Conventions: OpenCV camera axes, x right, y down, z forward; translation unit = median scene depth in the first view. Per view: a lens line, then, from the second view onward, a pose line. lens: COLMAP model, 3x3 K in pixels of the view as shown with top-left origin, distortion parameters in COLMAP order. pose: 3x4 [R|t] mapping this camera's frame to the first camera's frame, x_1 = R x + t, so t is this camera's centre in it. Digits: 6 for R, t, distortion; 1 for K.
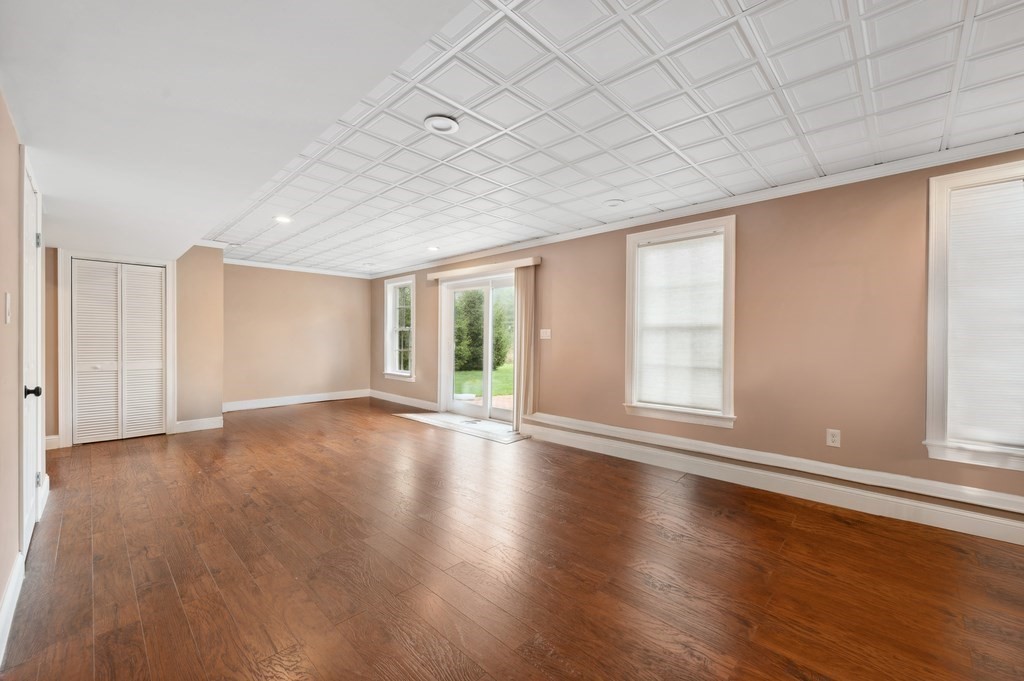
lens RADIAL K [[412.4, 0, 513.7], [0, 412.4, 340.4], [0, 0, 1]] dist [-0.010087, -0.000666]
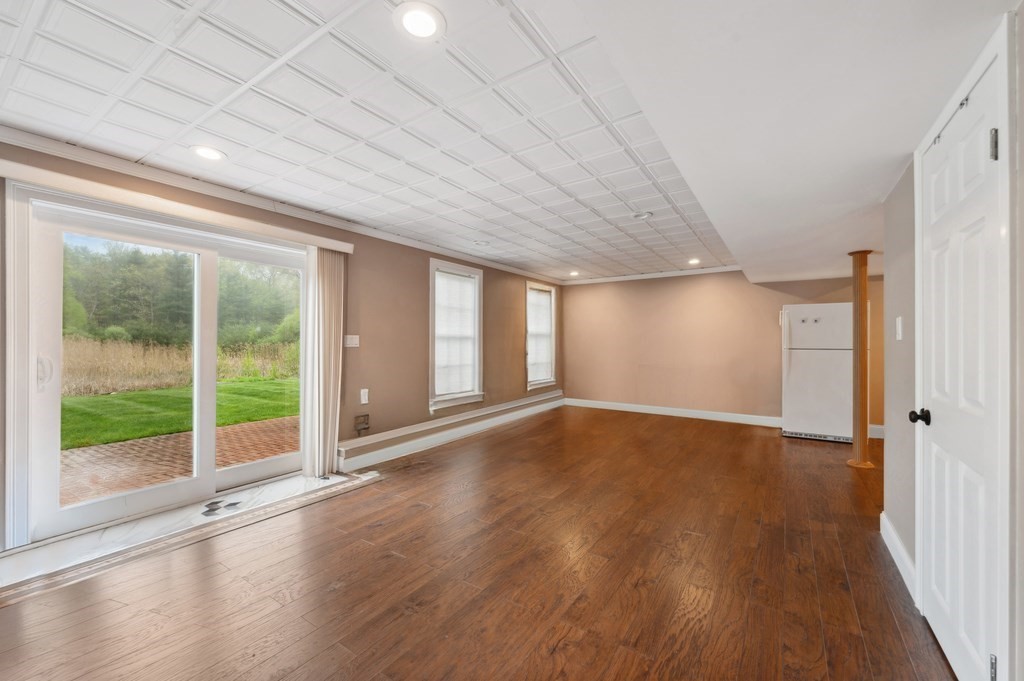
lens RADIAL K [[412.4, 0, 513.6], [0, 412.4, 341.7], [0, 0, 1]] dist [-0.010087, -0.000666]
pose [[-0.179796, -0.001009, 0.983703, -1.010366], [0.002036, 0.999997, 0.001398, -0.018602], [-0.983702, 0.002254, -0.179793, 1.071277]]
